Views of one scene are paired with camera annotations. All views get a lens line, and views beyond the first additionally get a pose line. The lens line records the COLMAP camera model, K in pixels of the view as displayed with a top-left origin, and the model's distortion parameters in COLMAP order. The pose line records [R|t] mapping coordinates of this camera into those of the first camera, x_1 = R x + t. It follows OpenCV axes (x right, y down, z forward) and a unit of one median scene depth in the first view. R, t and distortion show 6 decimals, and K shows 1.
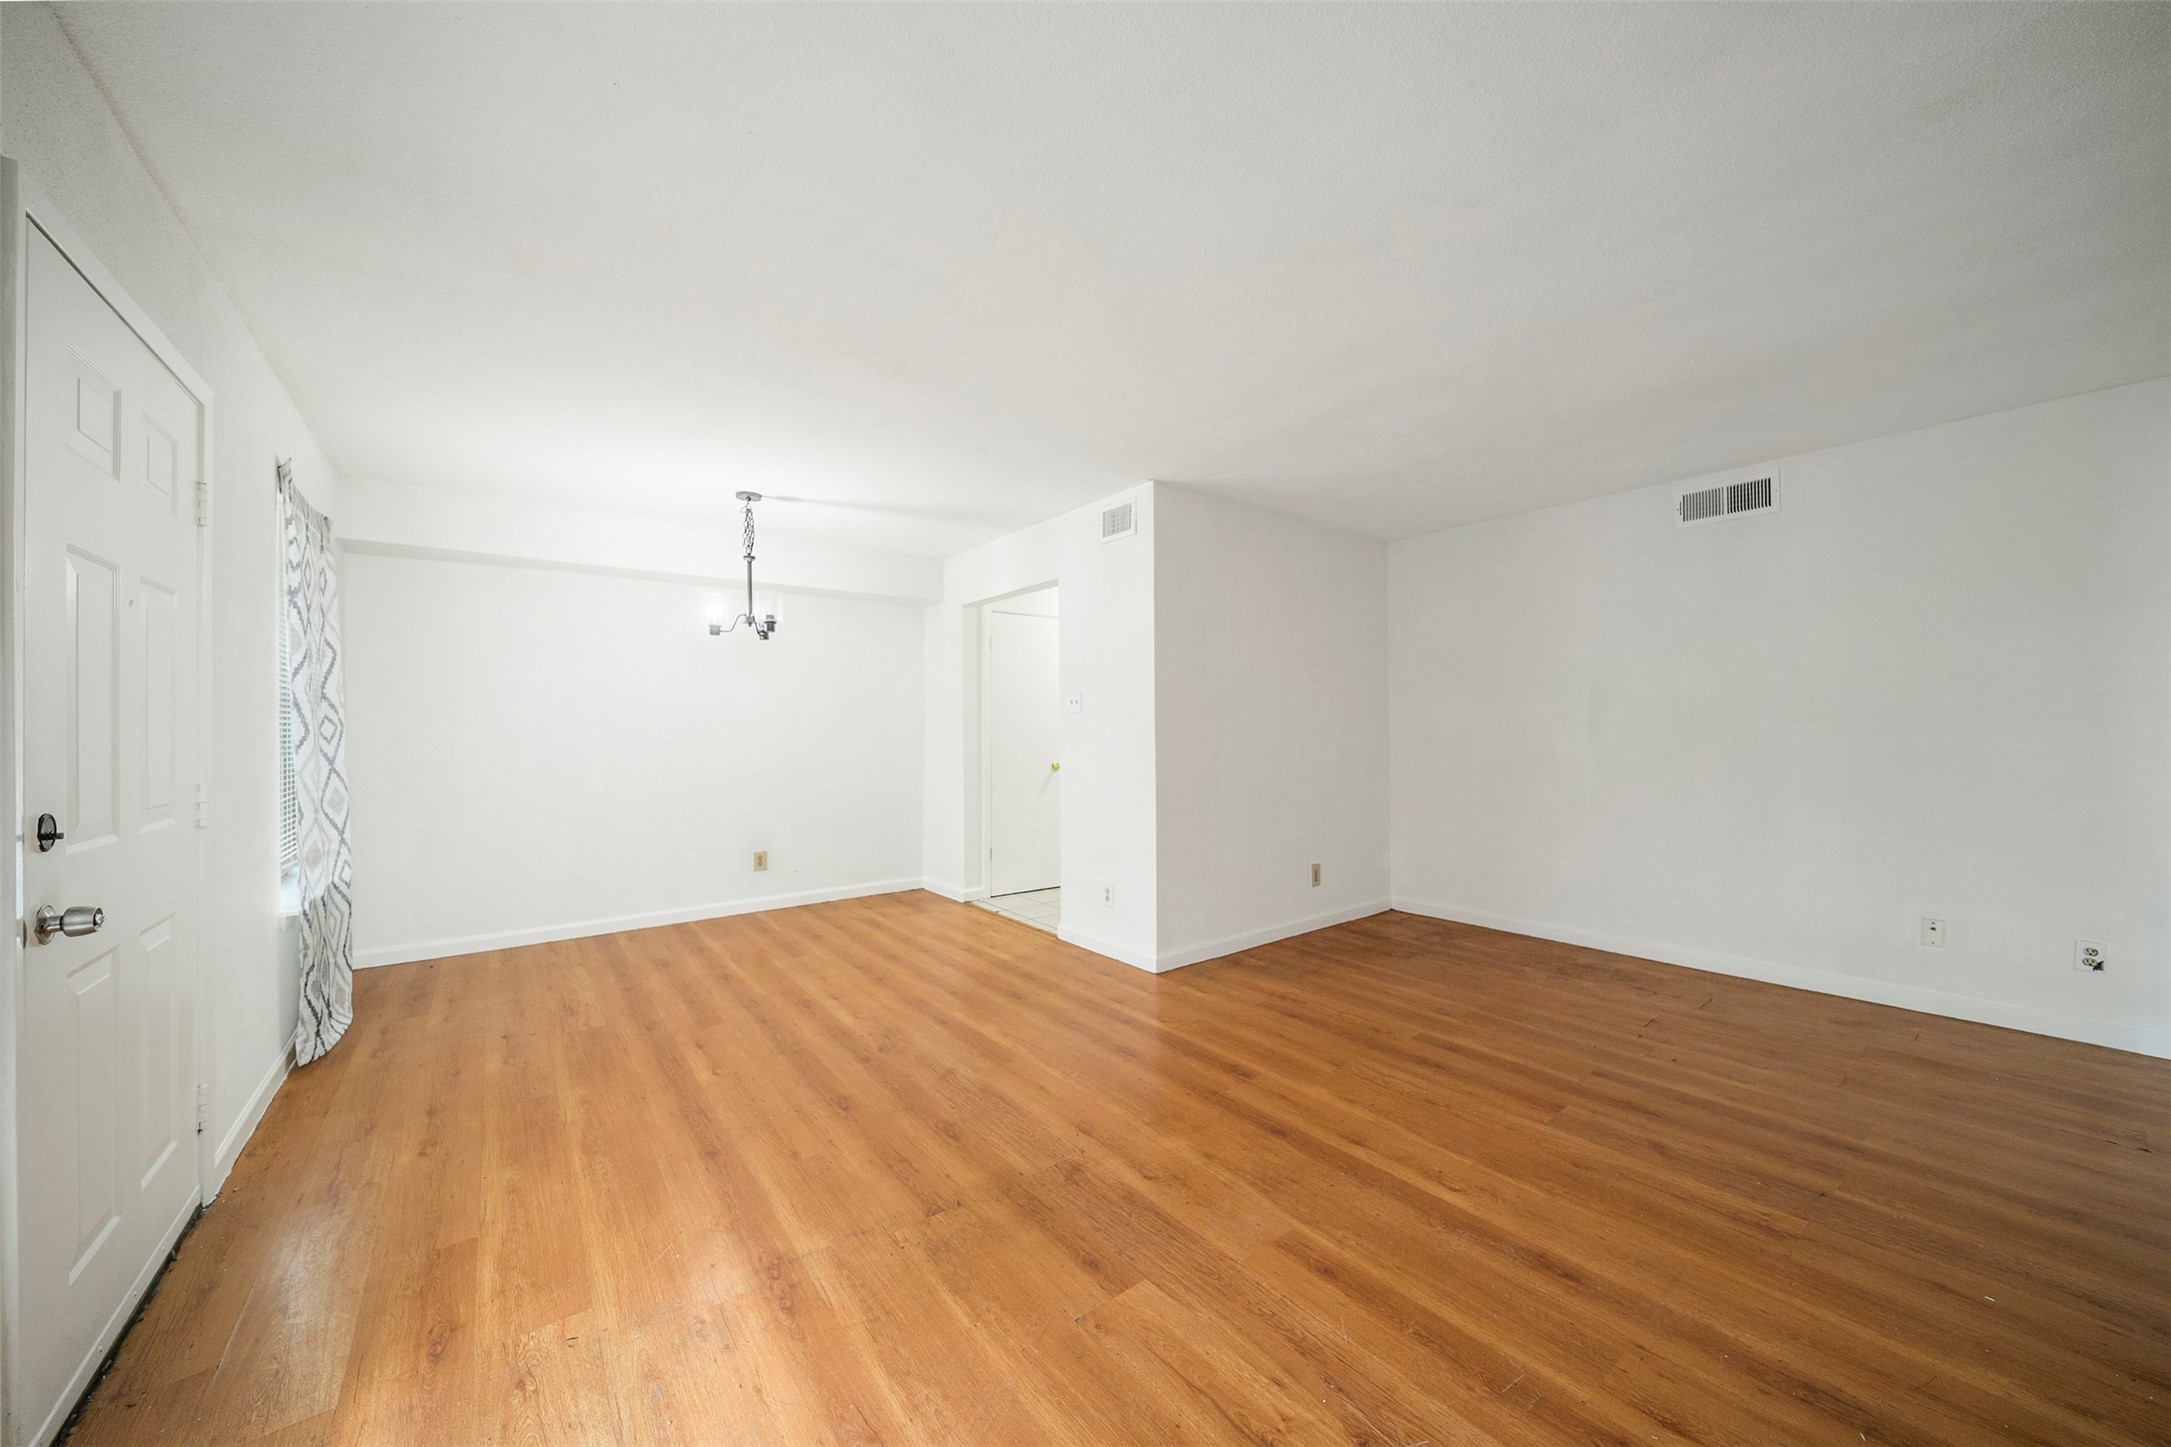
lens RADIAL K [[774.2, 0, 1089.3], [0, 774.2, 719.7], [0, 0, 1]] dist [-0.001272, -0.000048]
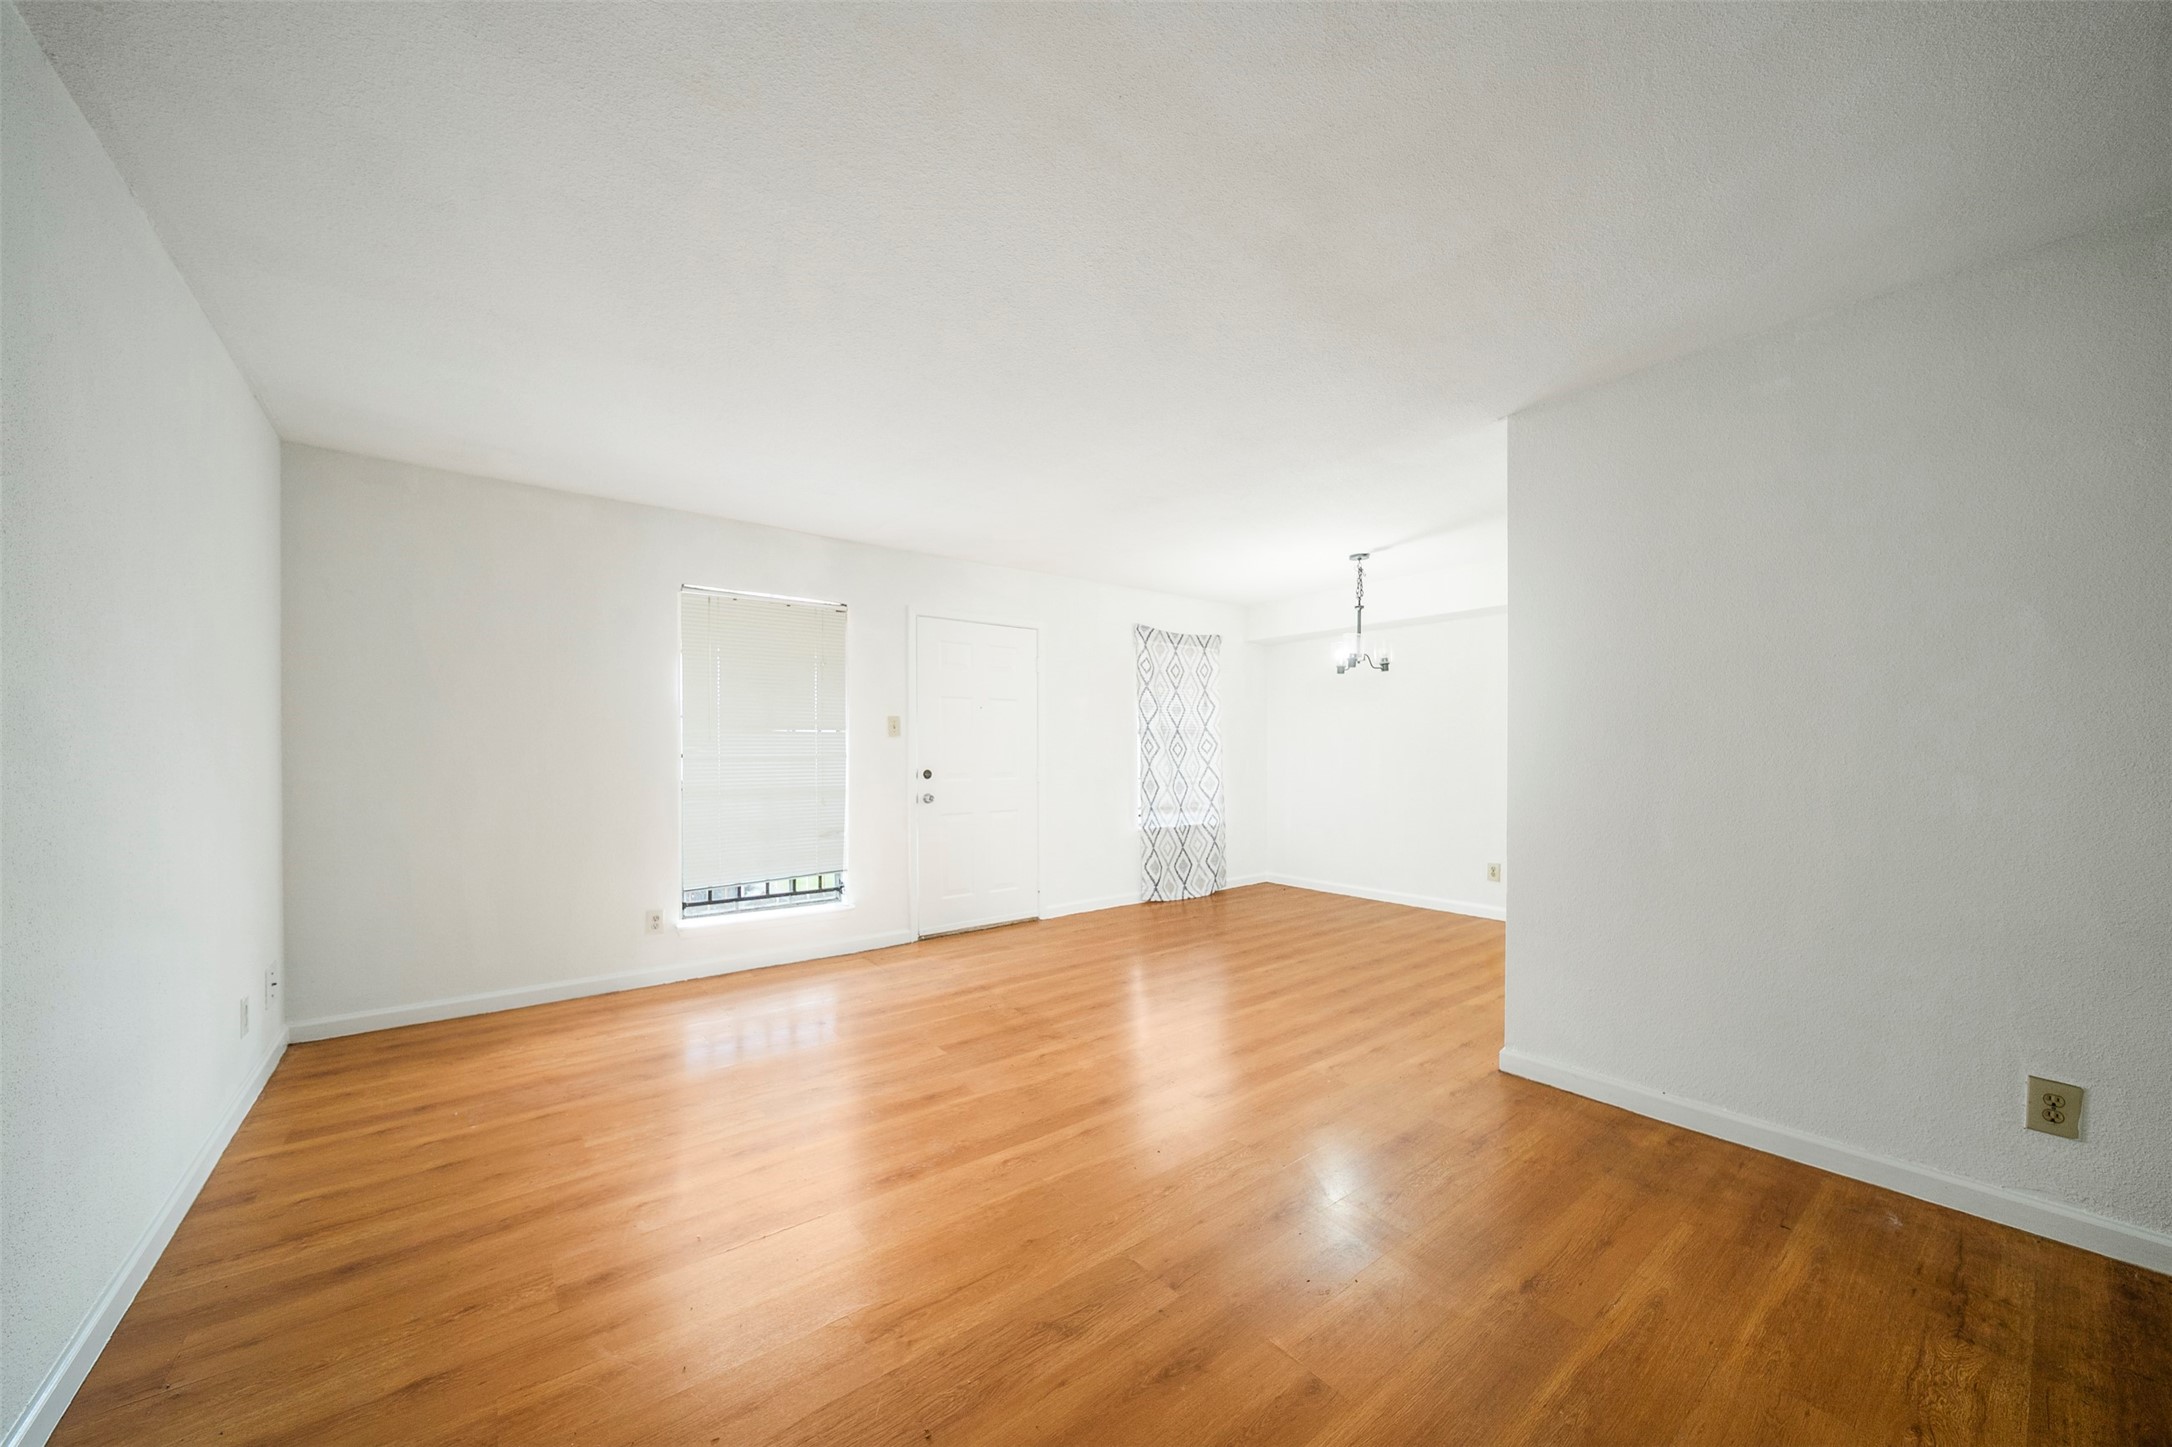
lens RADIAL K [[774.6, 0, 1091.0], [0, 774.6, 755.4], [0, 0, 1]] dist [-0.001272, -0.000048]
pose [[0.015180, 0.016099, -0.999755, 1.184946], [0.012544, 0.999789, 0.016290, -0.000529], [0.999806, -0.012788, 0.014975, 0.830265]]
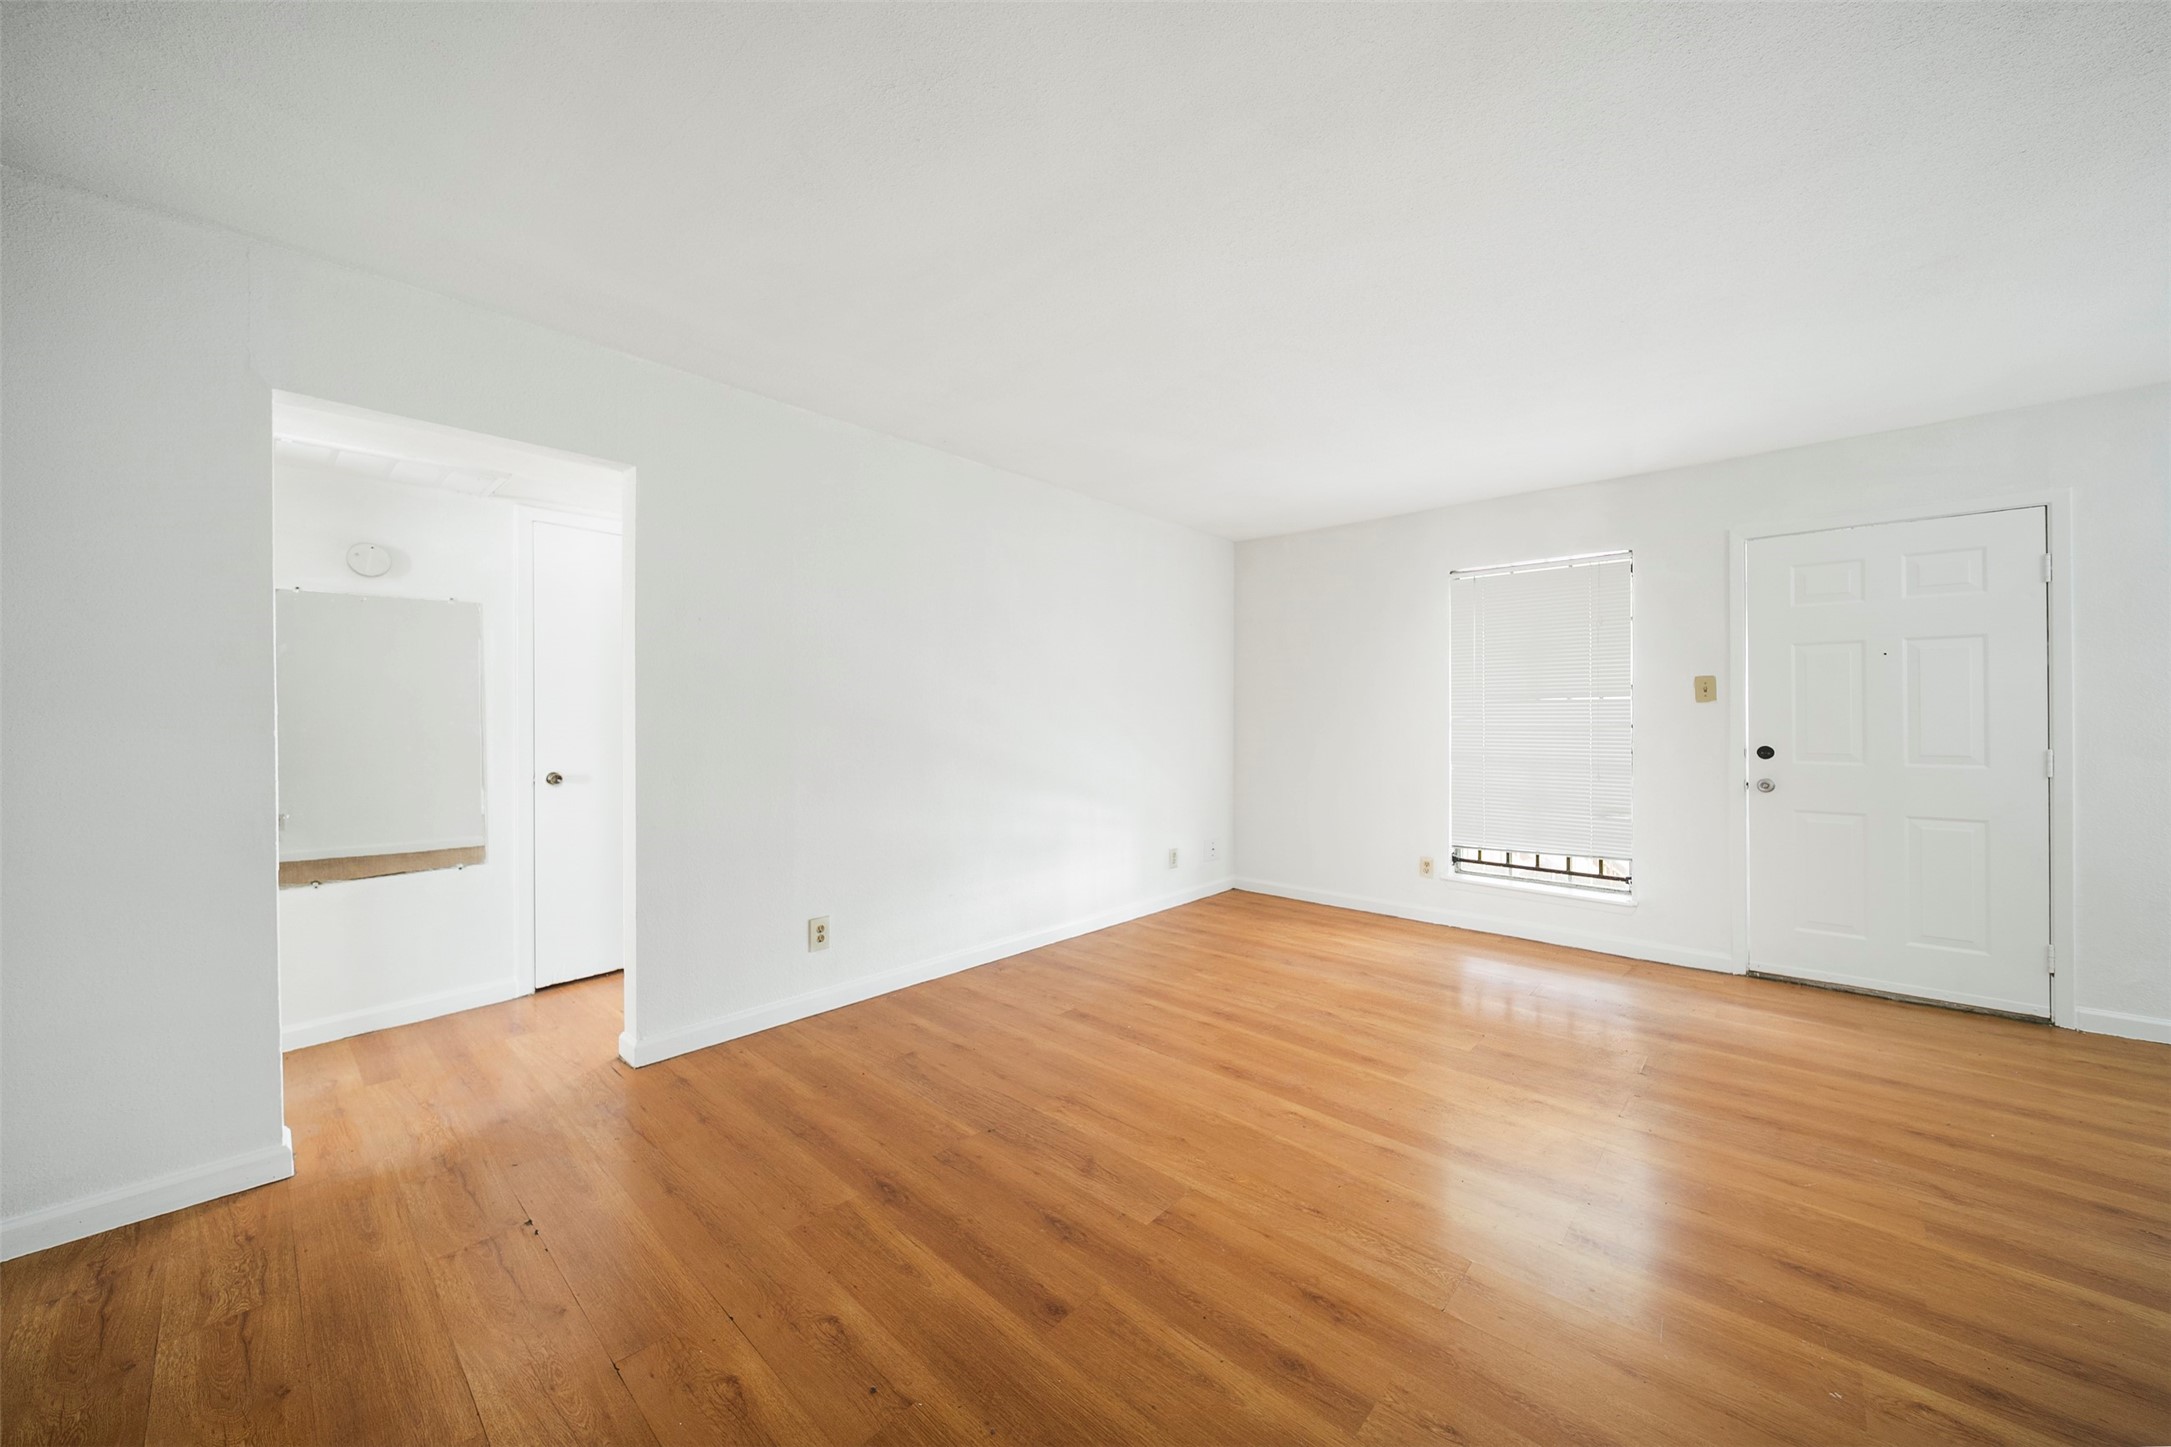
lens RADIAL K [[761.8, 0, 1091.3], [0, 761.8, 721.3], [0, 0, 1]] dist [-0.003252, -0.000958]
pose [[-0.985520, 0.011598, -0.169163, 0.718446], [0.013251, 0.999875, -0.008645, 0.010968], [0.169041, -0.010762, -0.985550, 1.564033]]
